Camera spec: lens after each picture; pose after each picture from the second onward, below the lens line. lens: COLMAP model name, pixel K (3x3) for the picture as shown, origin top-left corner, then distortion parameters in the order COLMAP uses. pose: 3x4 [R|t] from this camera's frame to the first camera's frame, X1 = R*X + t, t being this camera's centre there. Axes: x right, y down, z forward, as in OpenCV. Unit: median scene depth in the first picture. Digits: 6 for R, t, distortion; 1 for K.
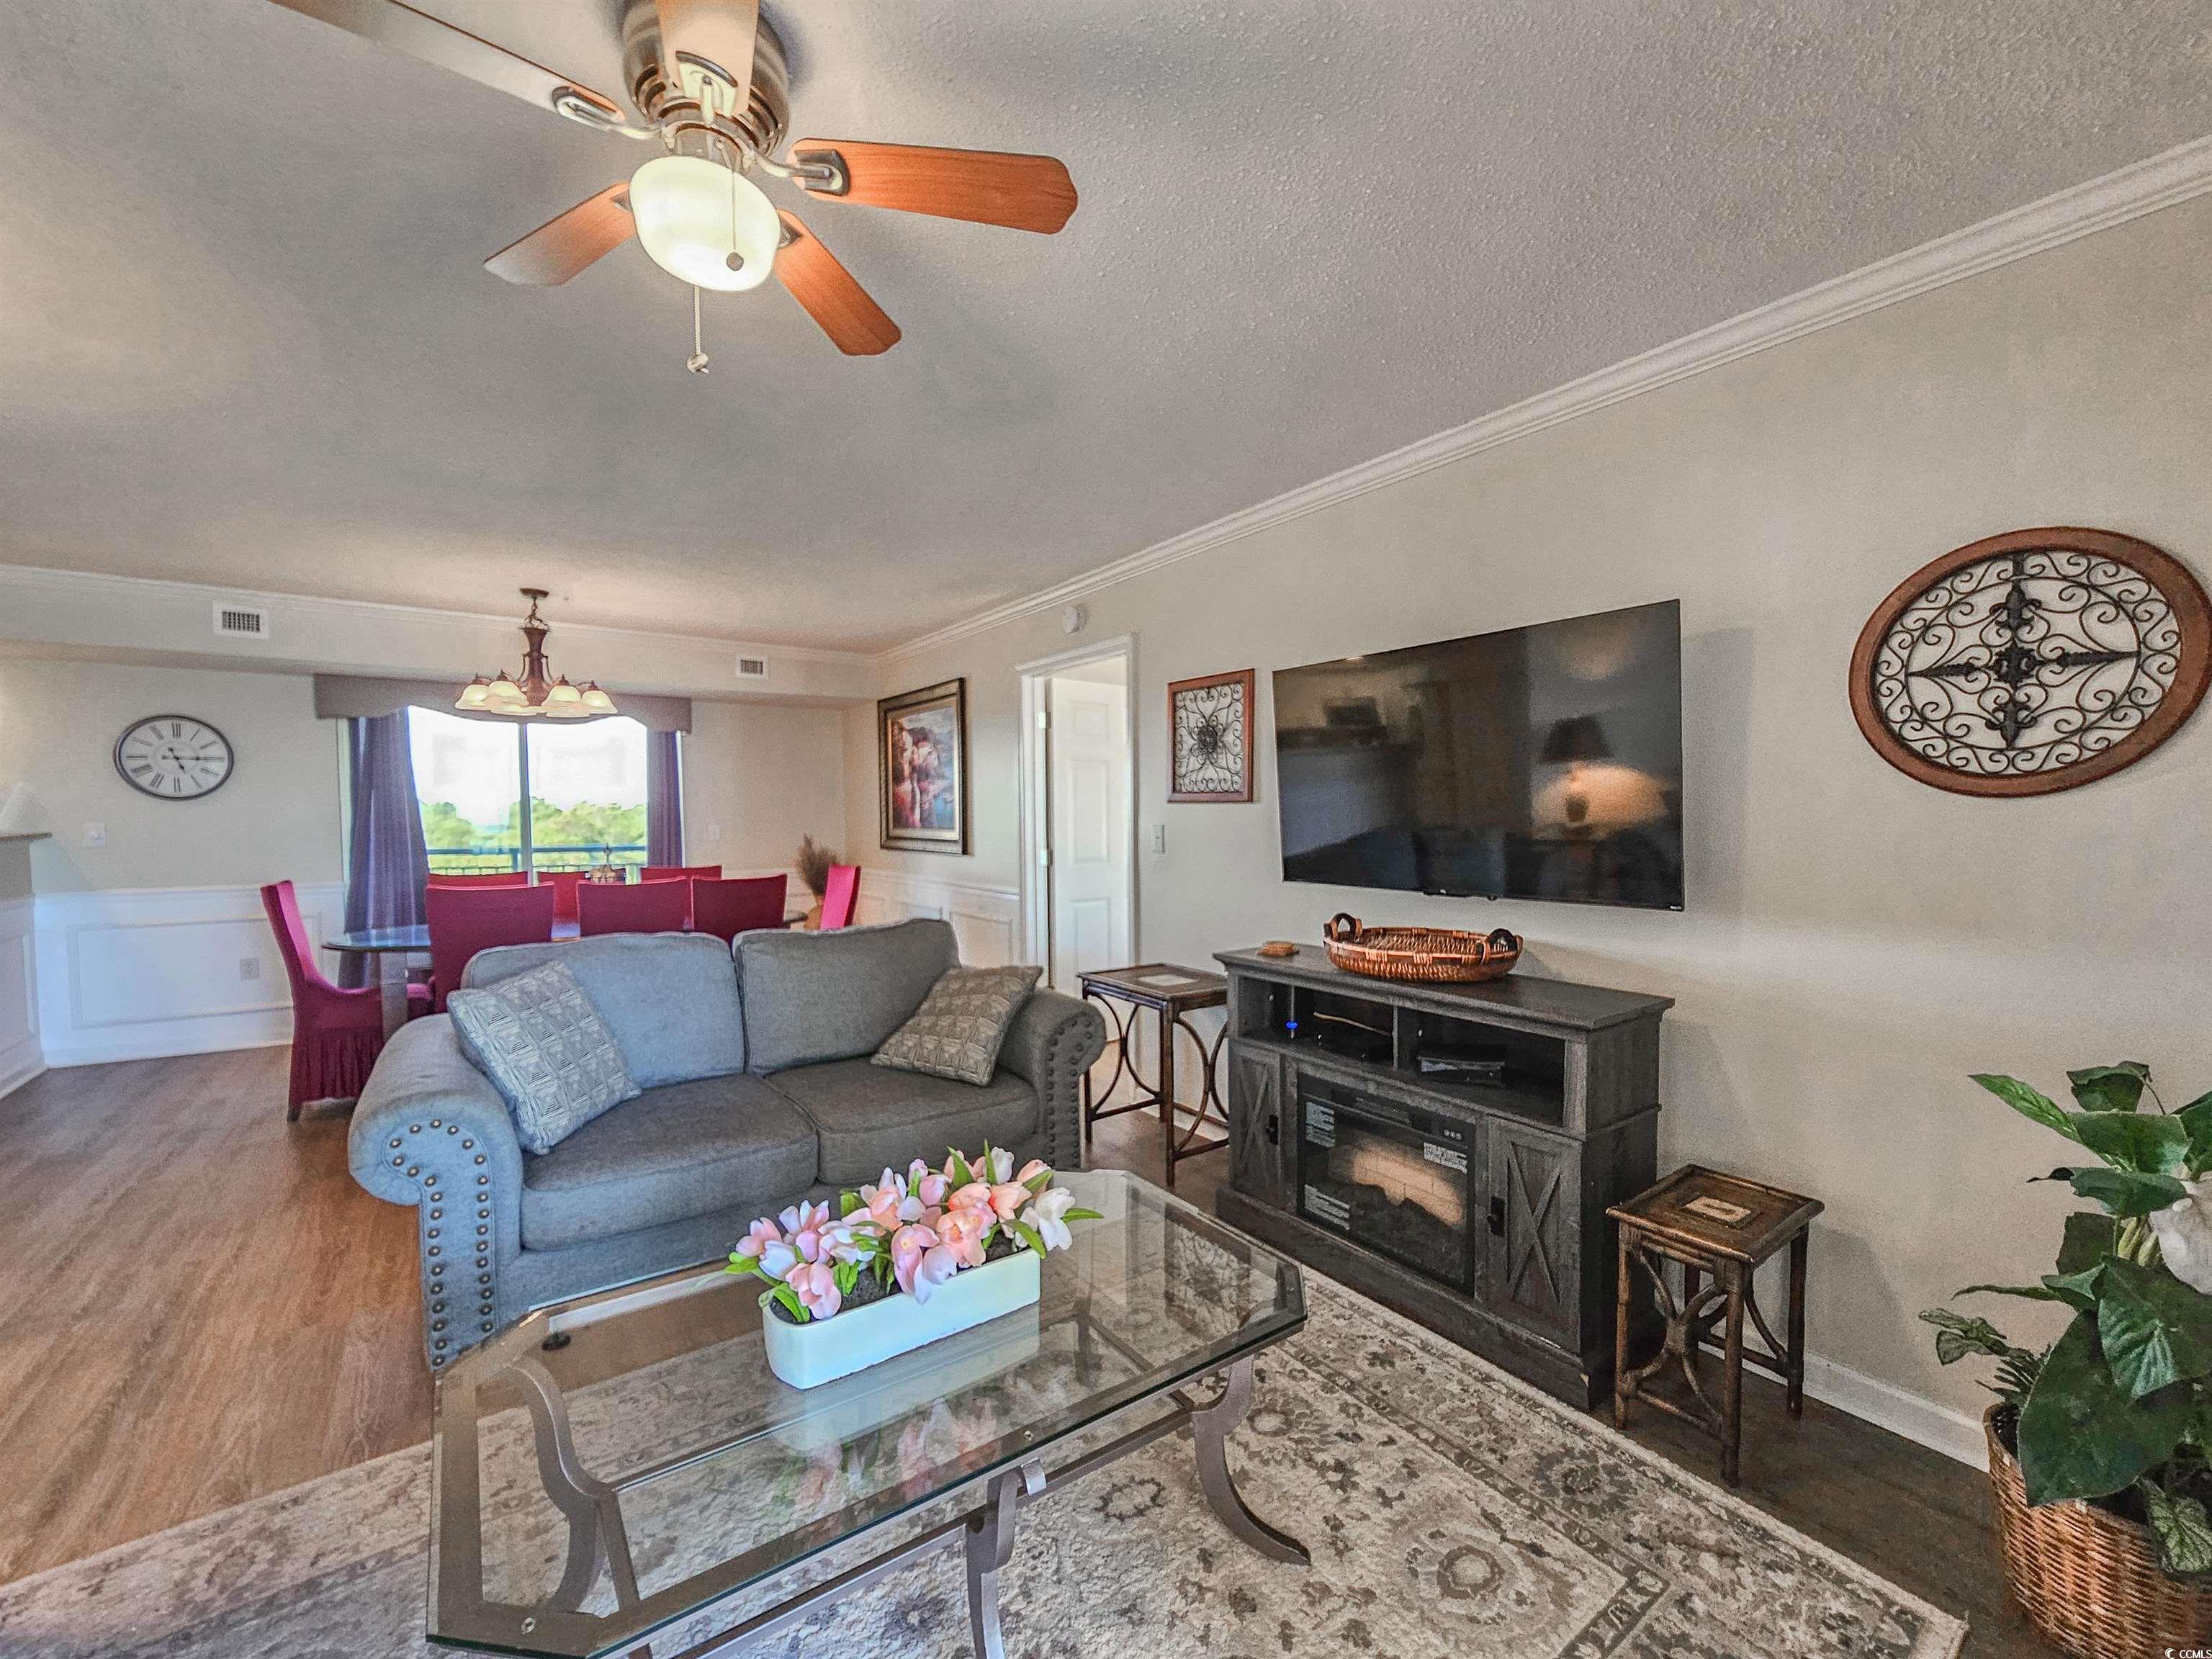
lens RADIAL K [[908.4, 0, 1112.7], [0, 908.4, 854.5], [0, 0, 1]] dist [-0.011345, 0.005232]
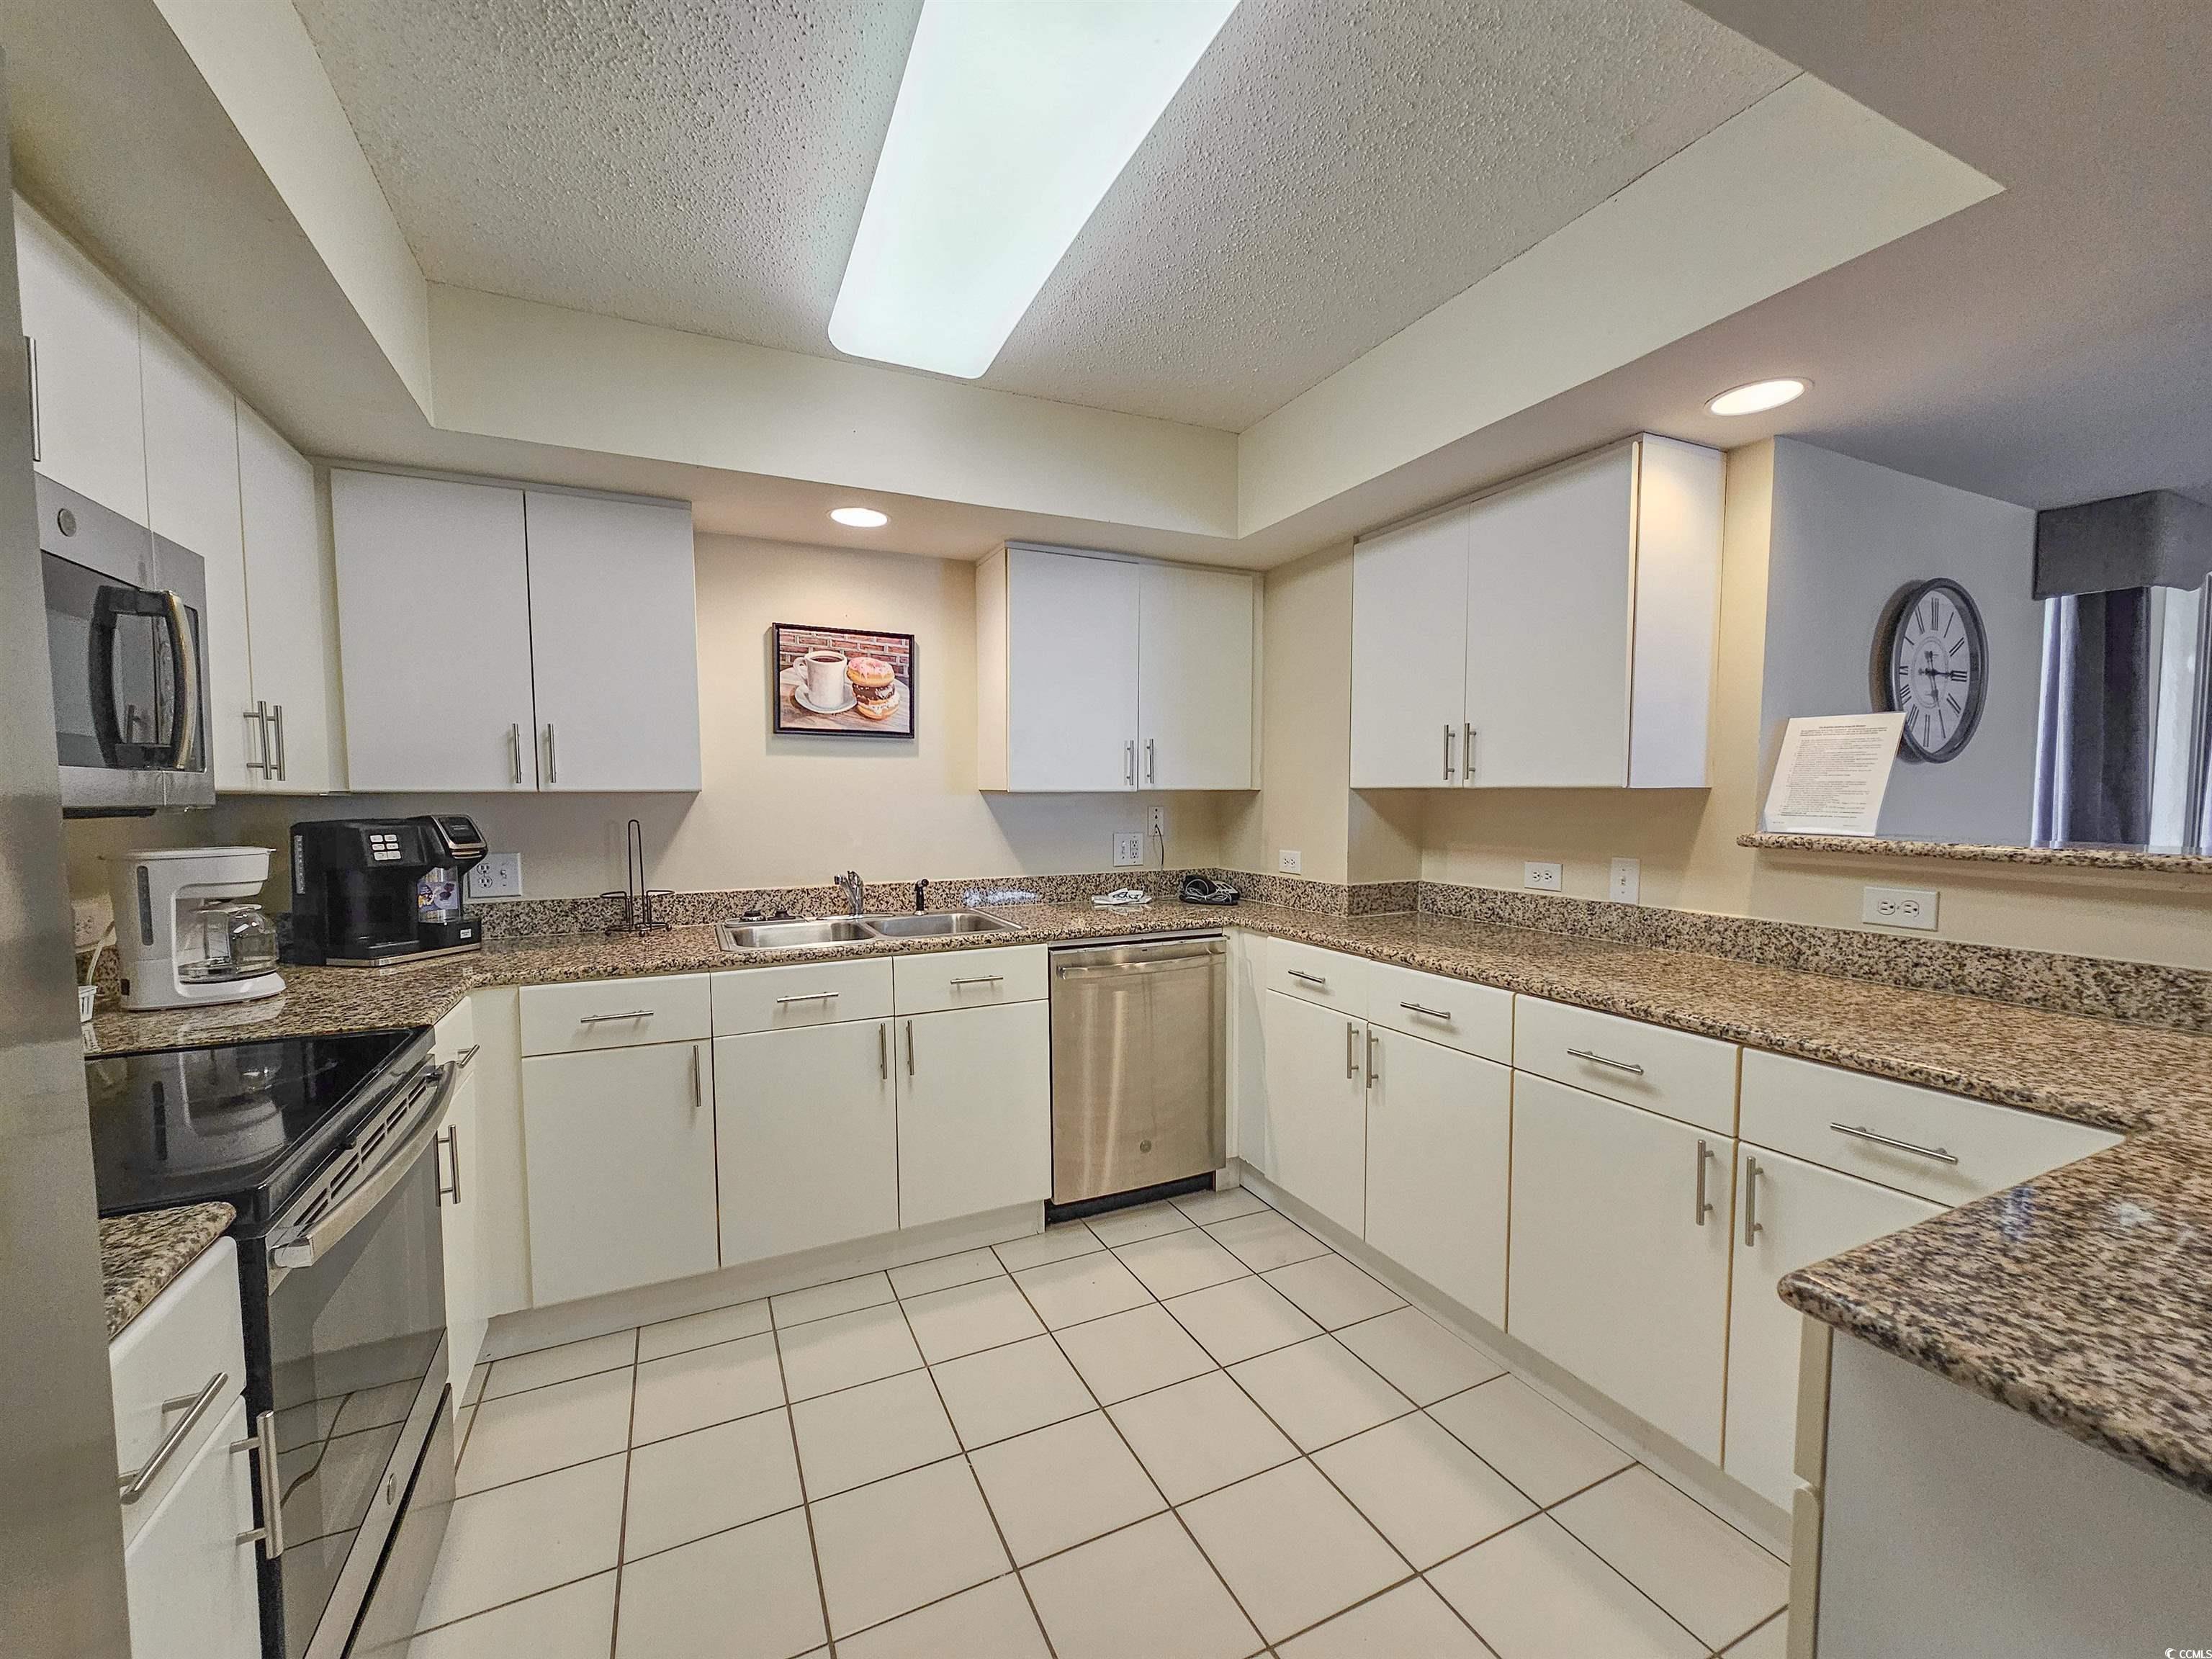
lens RADIAL K [[898.2, 0, 1105.7], [0, 898.2, 854.1], [0, 0, 1]] dist [-0.008509, 0.004206]
pose [[0.983808, 0.012350, -0.178800, -2.662230], [-0.008073, 0.999664, 0.024629, -0.039009], [0.179044, -0.022787, 0.983577, 0.884343]]
